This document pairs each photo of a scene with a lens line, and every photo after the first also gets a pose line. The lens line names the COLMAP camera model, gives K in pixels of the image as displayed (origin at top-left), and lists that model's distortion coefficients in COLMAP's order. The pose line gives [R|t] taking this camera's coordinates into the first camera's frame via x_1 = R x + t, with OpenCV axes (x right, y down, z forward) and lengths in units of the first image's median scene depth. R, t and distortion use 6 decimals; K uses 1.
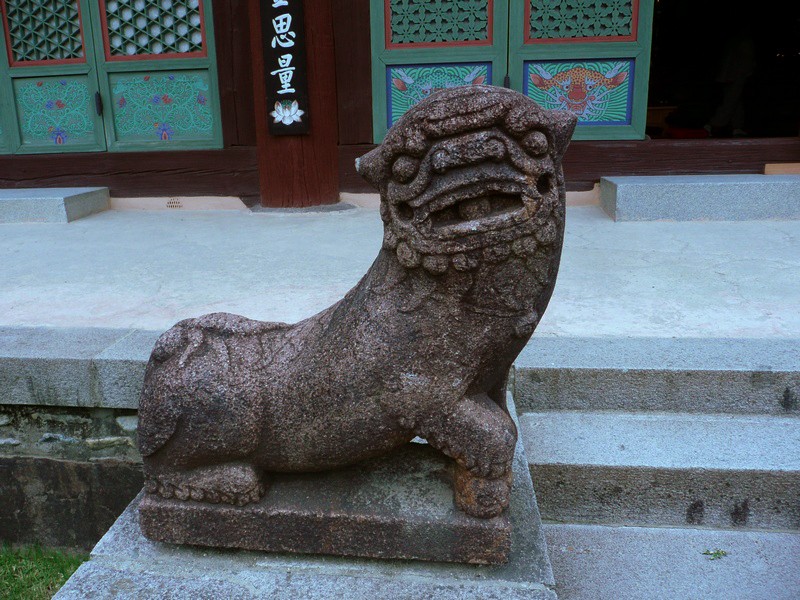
lens RADIAL K [[670.6, 0, 399.4], [0, 670.6, 299.6], [0, 0, 1]] dist [-0.026545, 0.018580]
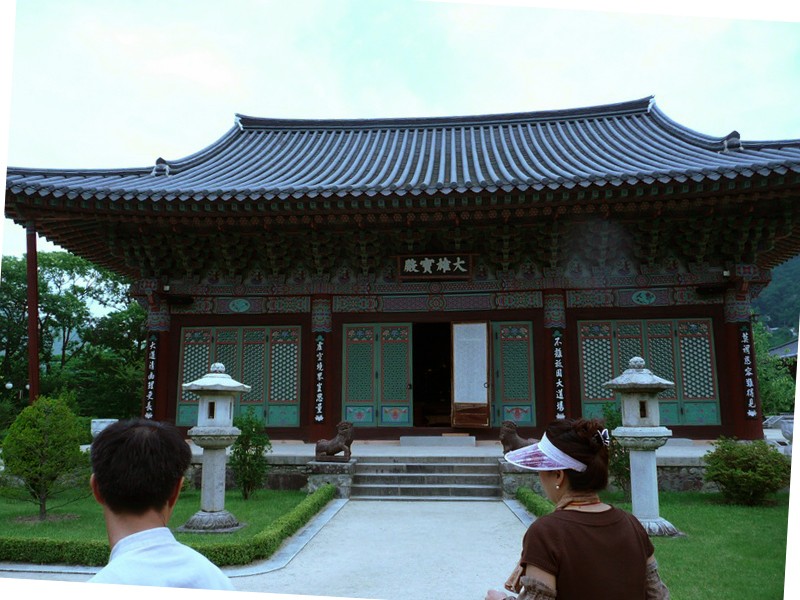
lens RADIAL K [[670.6, 0, 400.8], [0, 670.6, 302.0], [0, 0, 1]] dist [-0.026545, 0.018580]
pose [[0.999318, 0.027662, 0.024464, 0.186780], [-0.015124, 0.910949, -0.412242, 0.688685], [-0.033689, 0.411591, 0.910746, -2.772747]]
